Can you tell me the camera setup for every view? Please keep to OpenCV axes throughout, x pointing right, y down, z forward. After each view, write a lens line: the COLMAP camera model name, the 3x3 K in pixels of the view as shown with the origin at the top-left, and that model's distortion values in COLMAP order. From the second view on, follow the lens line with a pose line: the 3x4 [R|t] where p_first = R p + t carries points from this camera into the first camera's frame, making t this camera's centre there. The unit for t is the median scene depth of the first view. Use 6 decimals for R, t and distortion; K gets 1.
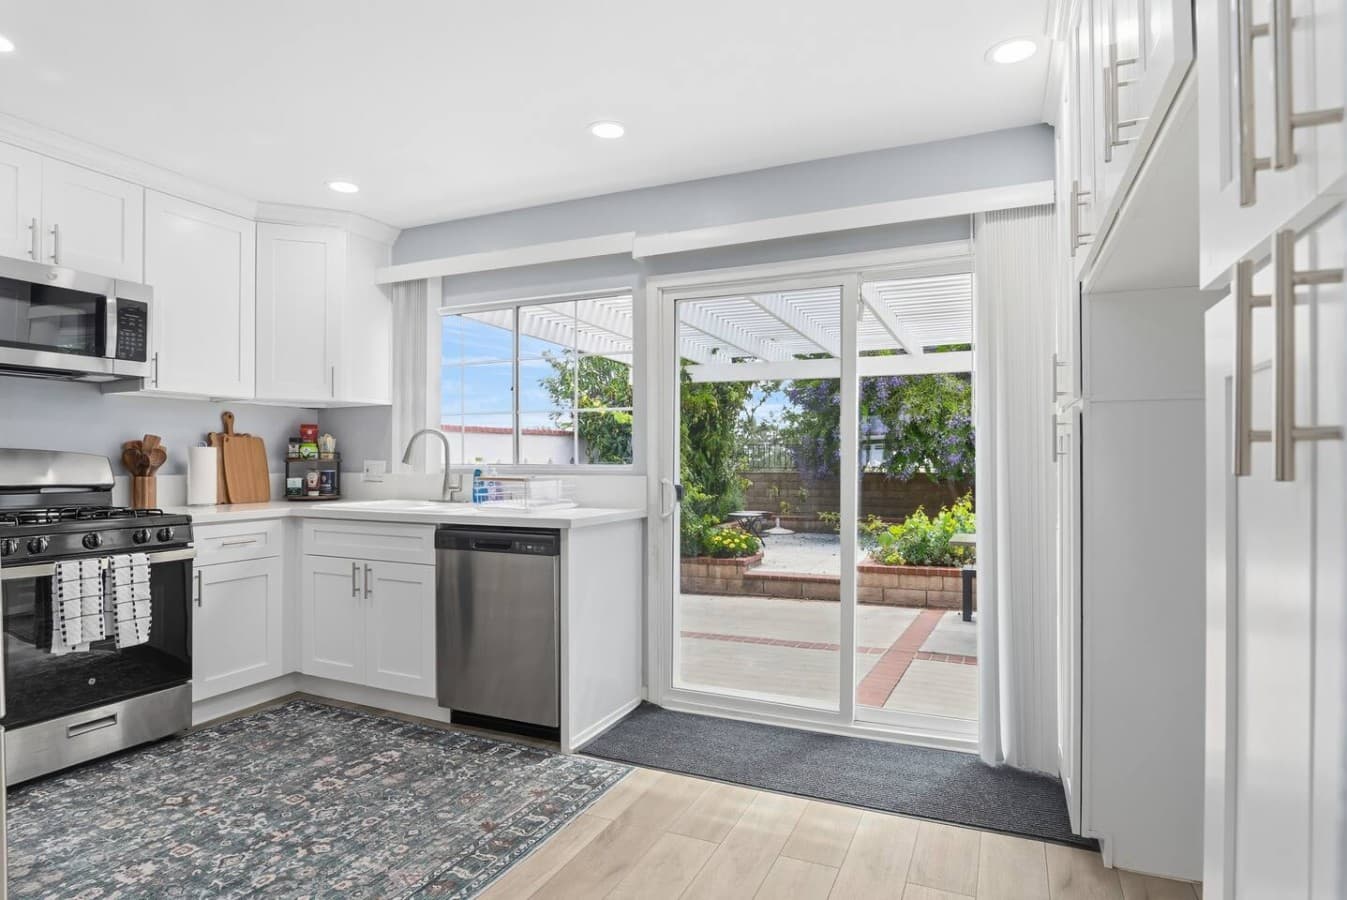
lens RADIAL K [[761.4, 0, 673.5], [0, 761.4, 450.0], [0, 0, 1]] dist [-0.016018, -0.000074]
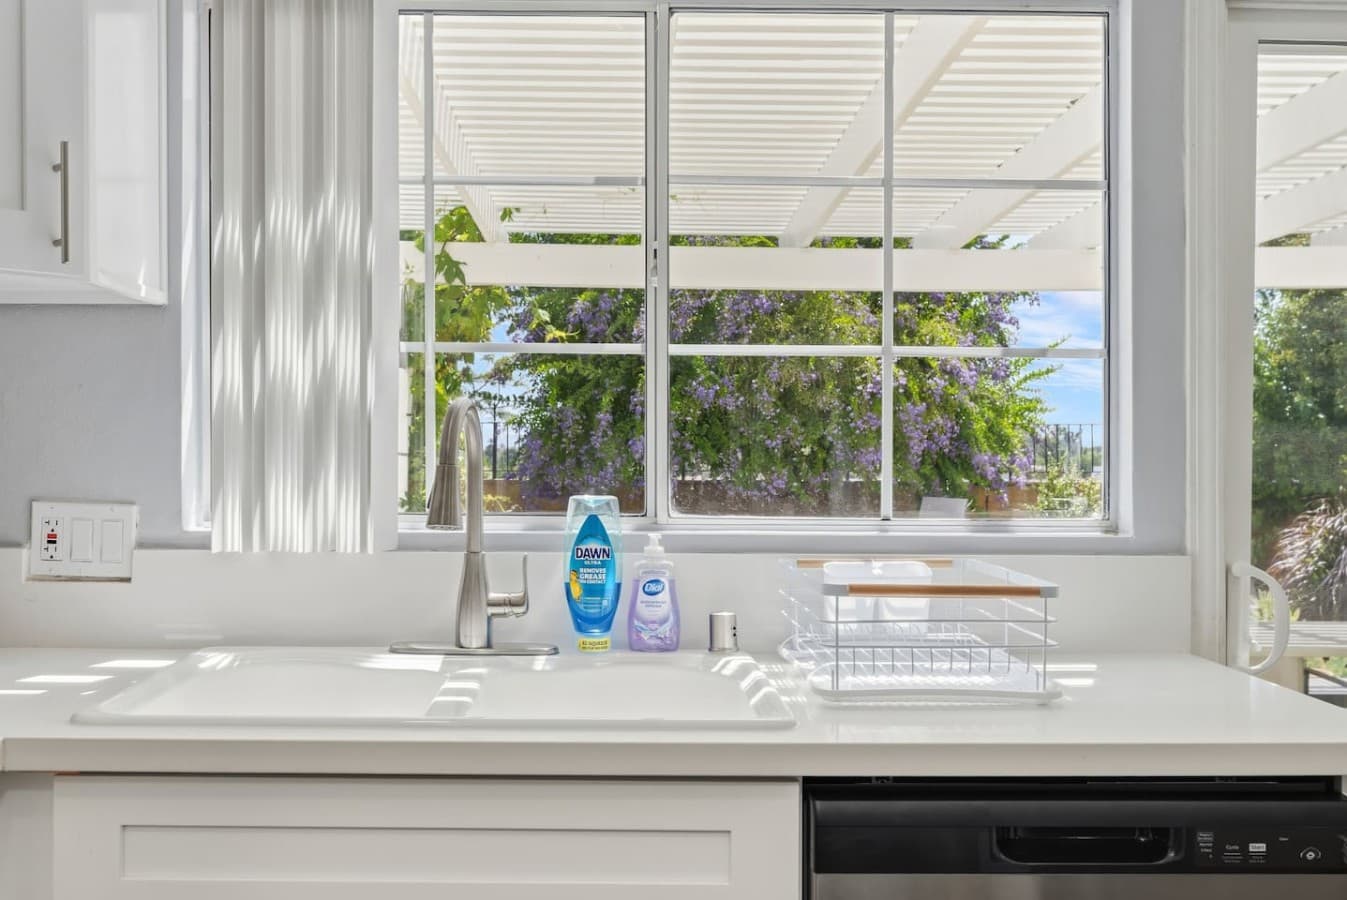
lens RADIAL K [[1454.5, 0, 673.5], [0, 1454.5, 450.0], [0, 0, 1]] dist [0.006176, 0.006591]
pose [[0.905605, 0.004649, 0.424097, -0.258186], [-0.012056, 0.999818, 0.014784, -0.010891], [-0.423951, -0.018502, 0.905496, 0.252223]]
